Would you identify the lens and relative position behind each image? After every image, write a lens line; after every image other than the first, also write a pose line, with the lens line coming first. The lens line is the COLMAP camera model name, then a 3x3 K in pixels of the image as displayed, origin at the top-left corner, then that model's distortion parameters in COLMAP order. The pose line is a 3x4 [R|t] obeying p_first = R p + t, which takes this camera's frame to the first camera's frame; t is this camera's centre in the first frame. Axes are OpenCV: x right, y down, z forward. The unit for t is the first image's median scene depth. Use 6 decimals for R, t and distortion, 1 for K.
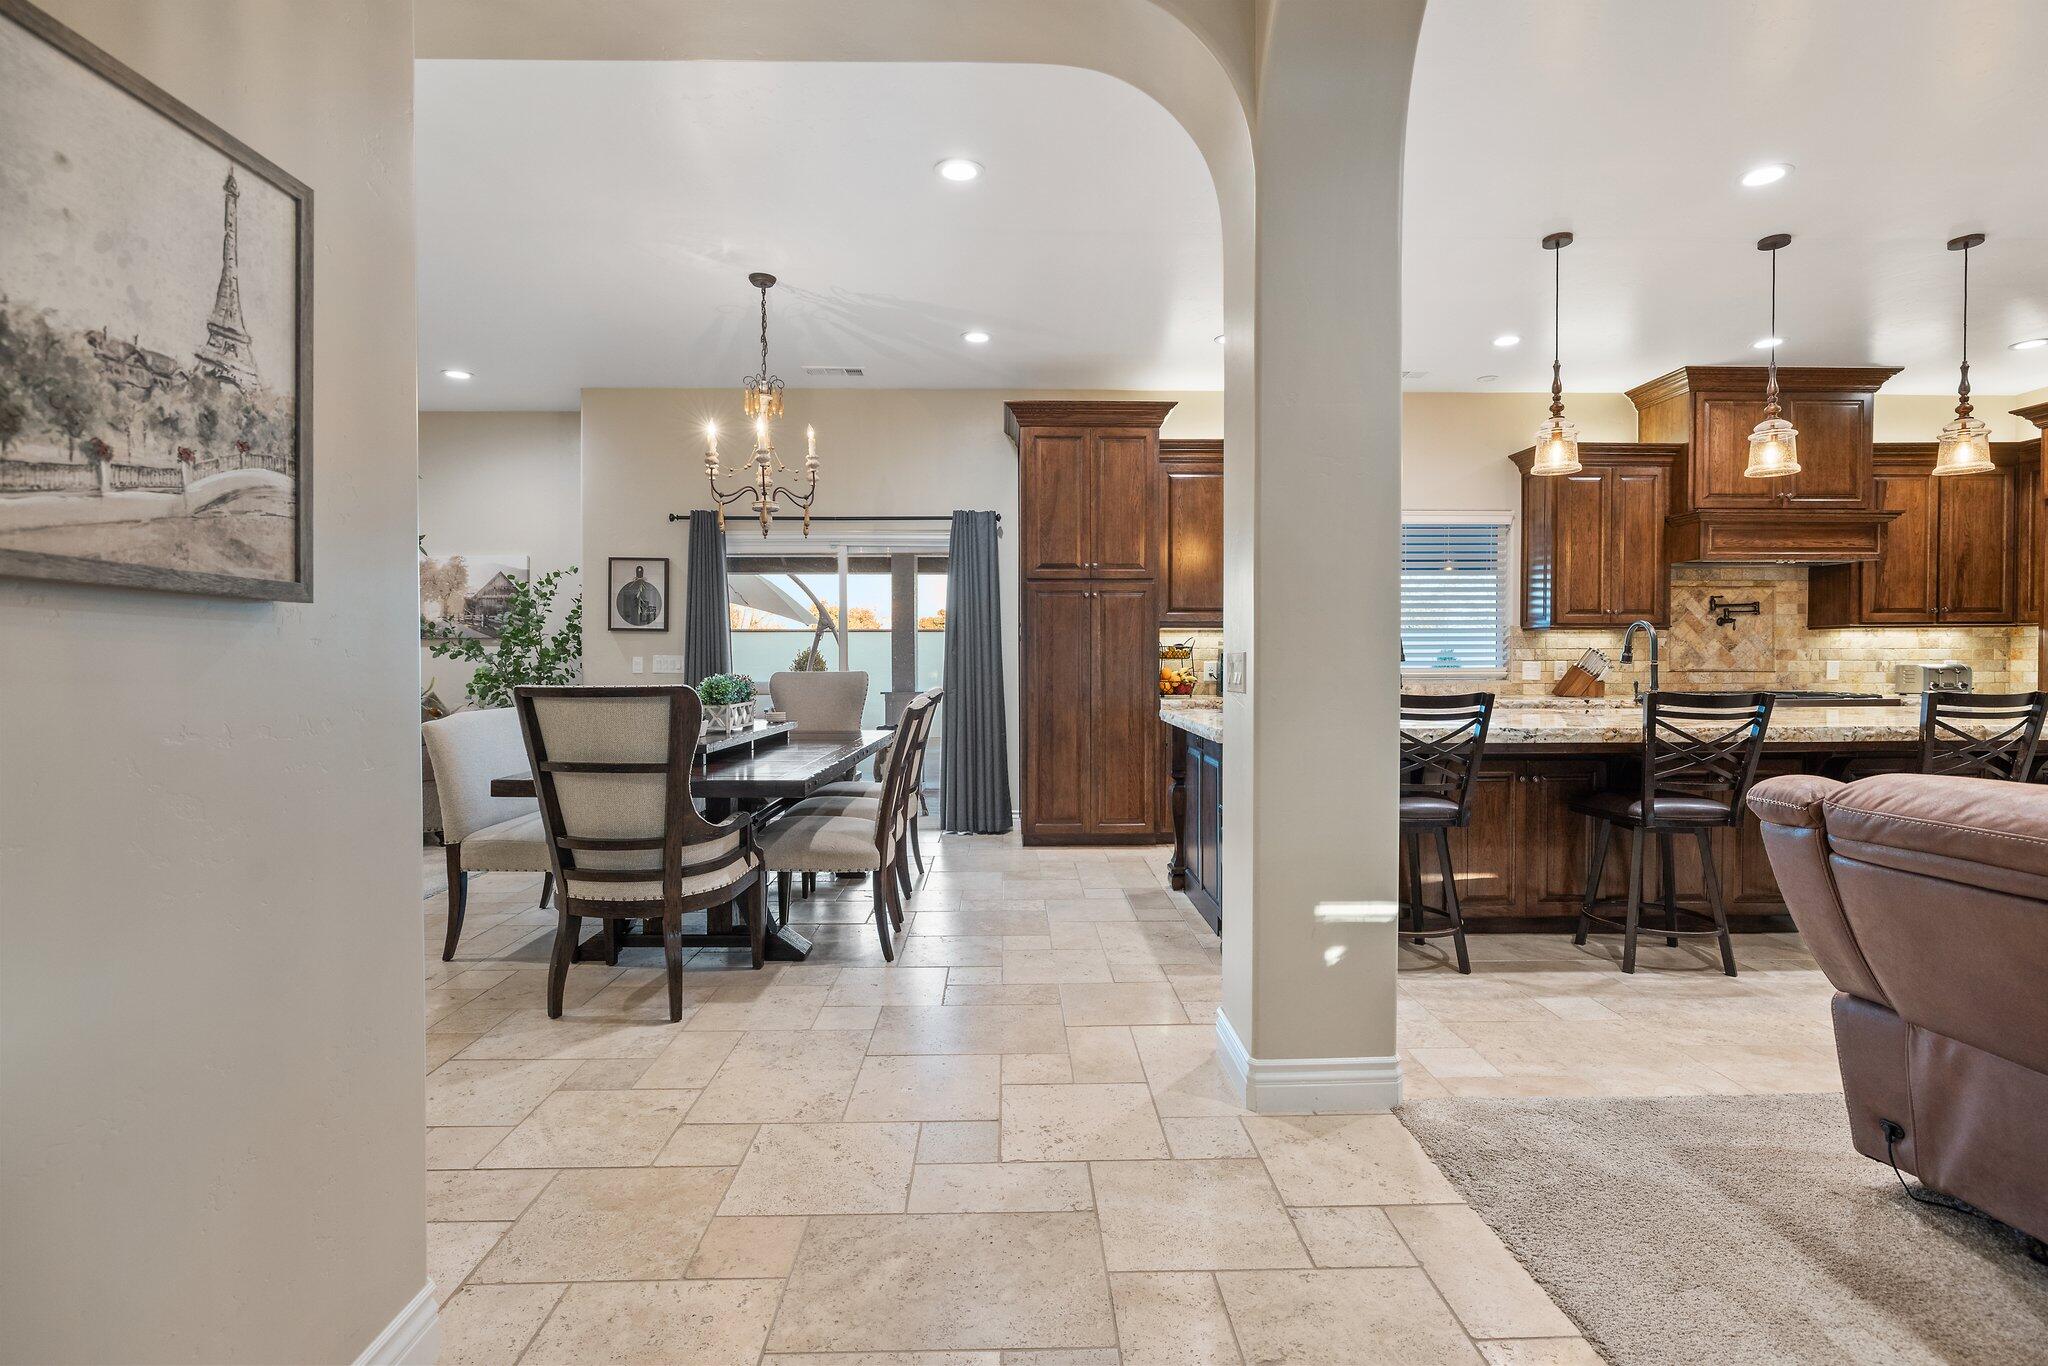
lens RADIAL K [[954.4, 0, 1029.5], [0, 954.4, 677.1], [0, 0, 1]] dist [-0.004256, -0.000321]
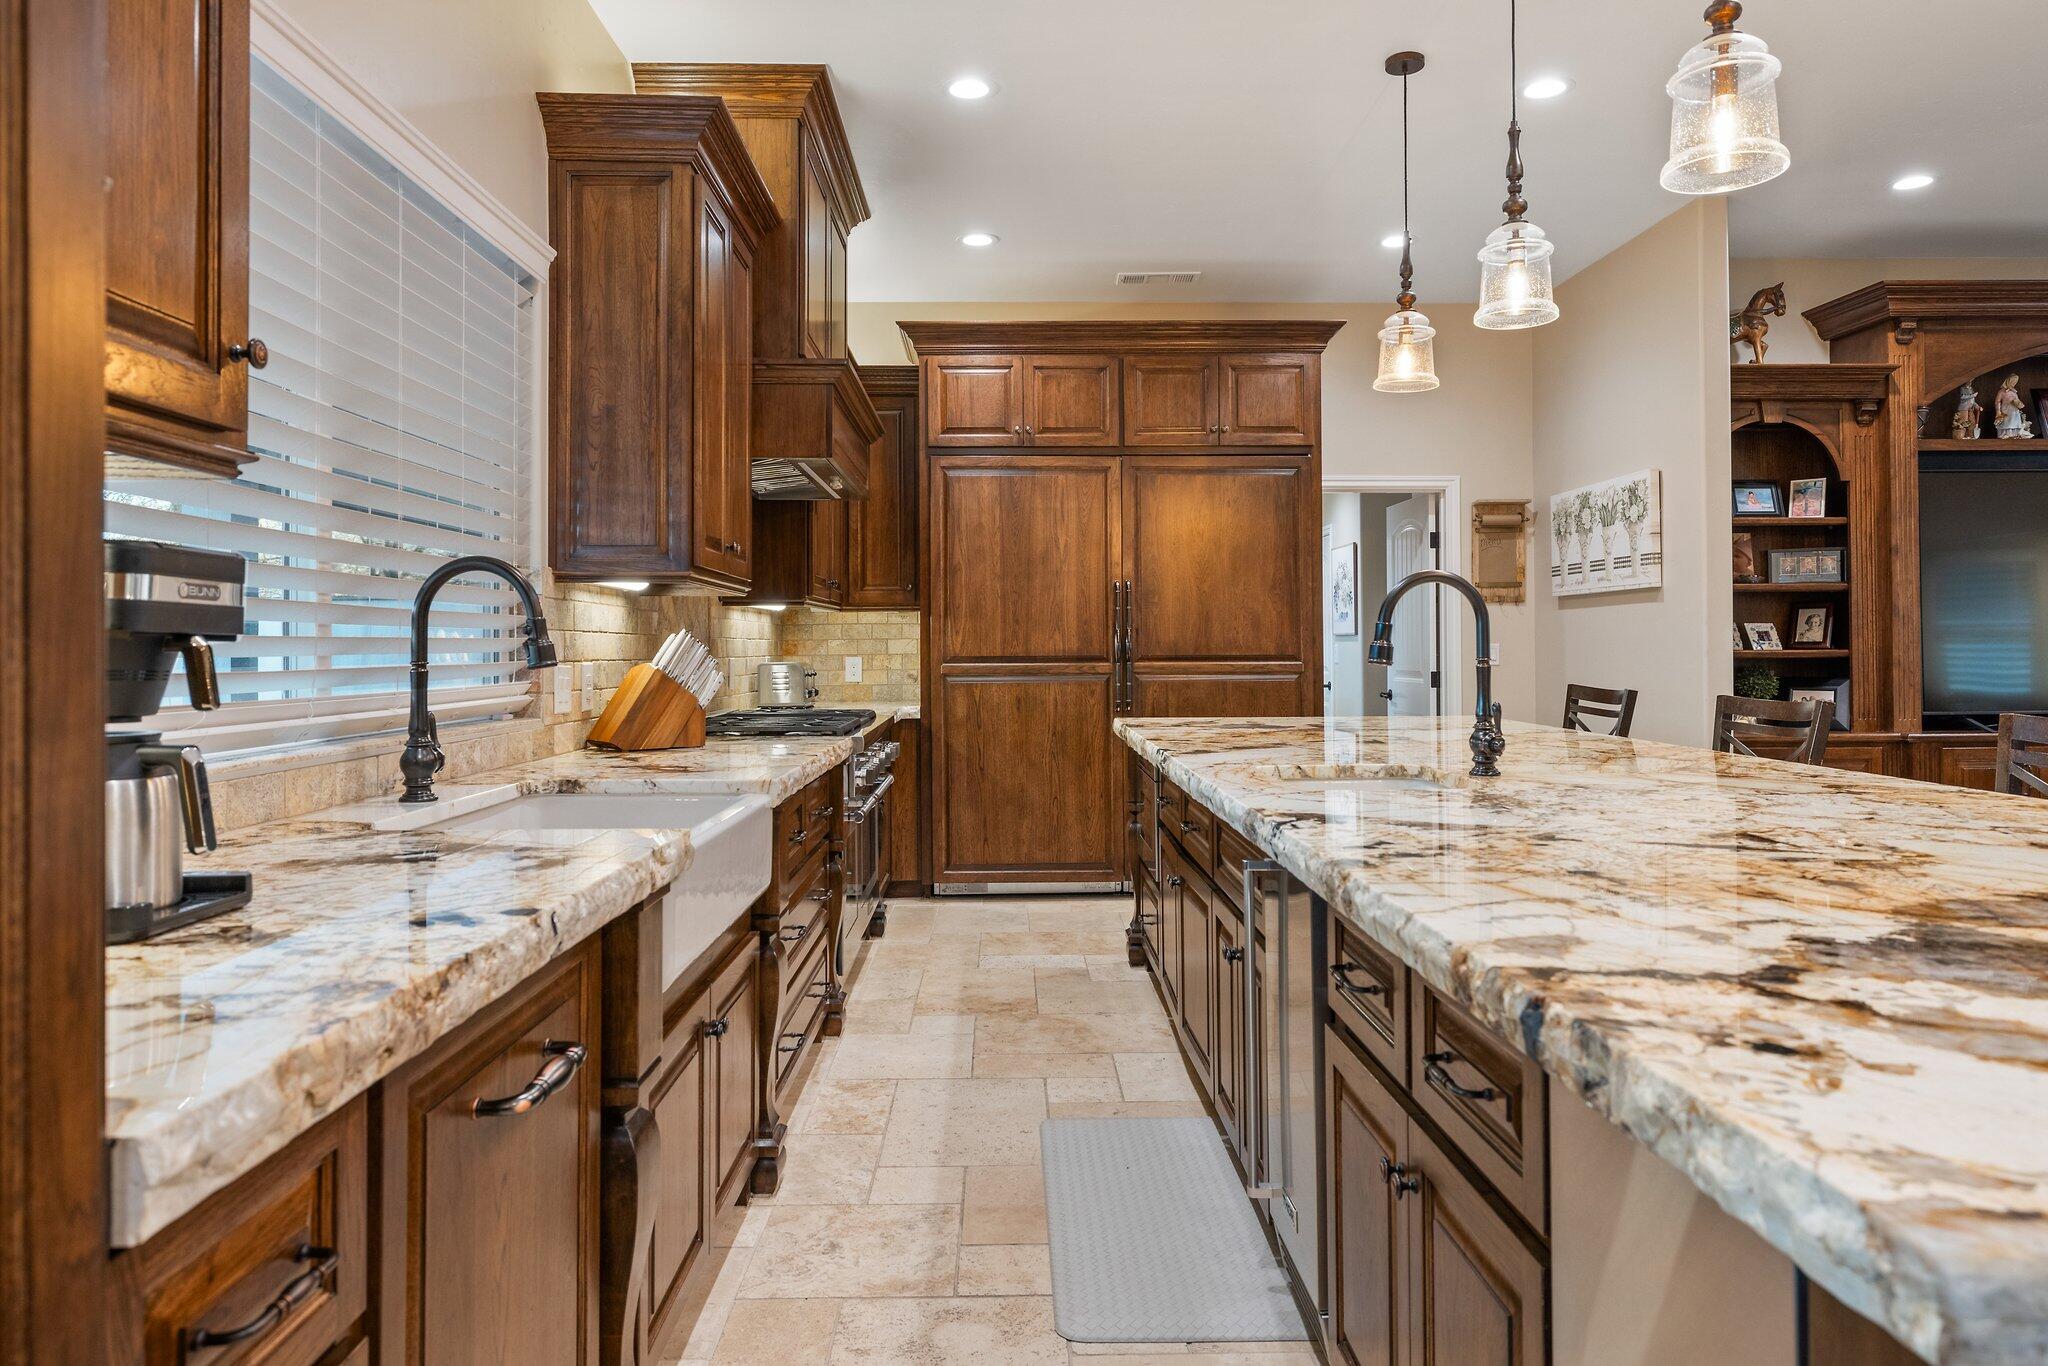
lens RADIAL K [[1302.4, 0, 1030.6], [0, 1302.4, 635.1], [0, 0, 1]] dist [0.002612, 0.001337]
pose [[-0.002374, 0.012477, 0.999919, 0.015819], [0.022502, 0.999670, -0.012421, -0.018832], [-0.999744, 0.022471, -0.002654, 0.891724]]
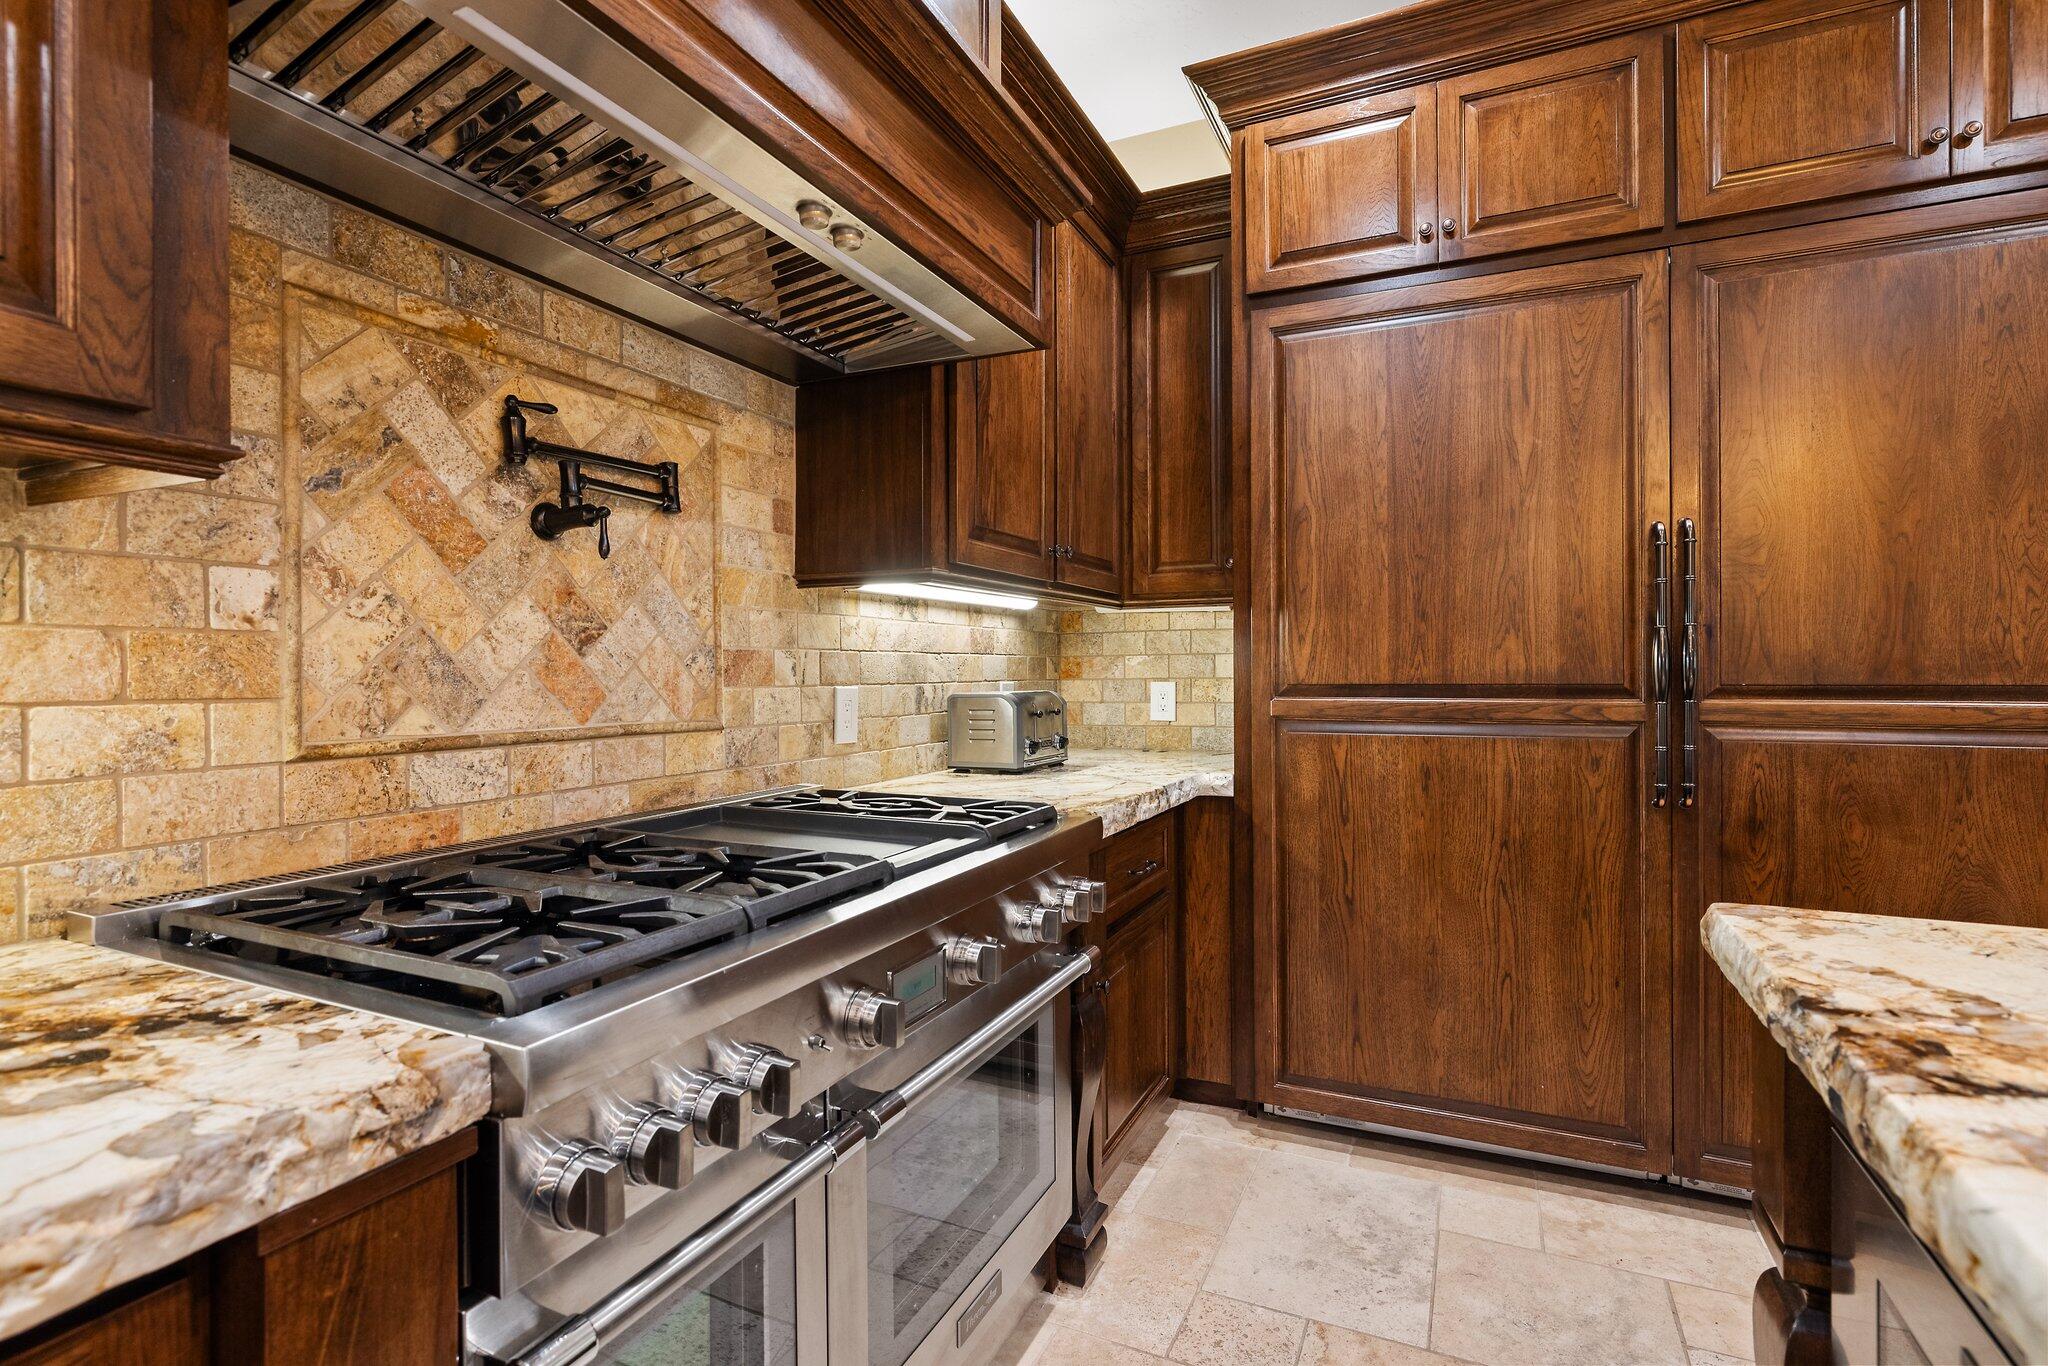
lens RADIAL K [[973.7, 0, 1029.7], [0, 973.7, 674.6], [0, 0, 1]] dist [-0.003503, -0.000115]
pose [[0.440070, -0.003411, 0.897957, 0.621925], [0.019469, 0.999794, -0.005743, -0.019740], [-0.897752, 0.020010, 0.440046, 0.870402]]
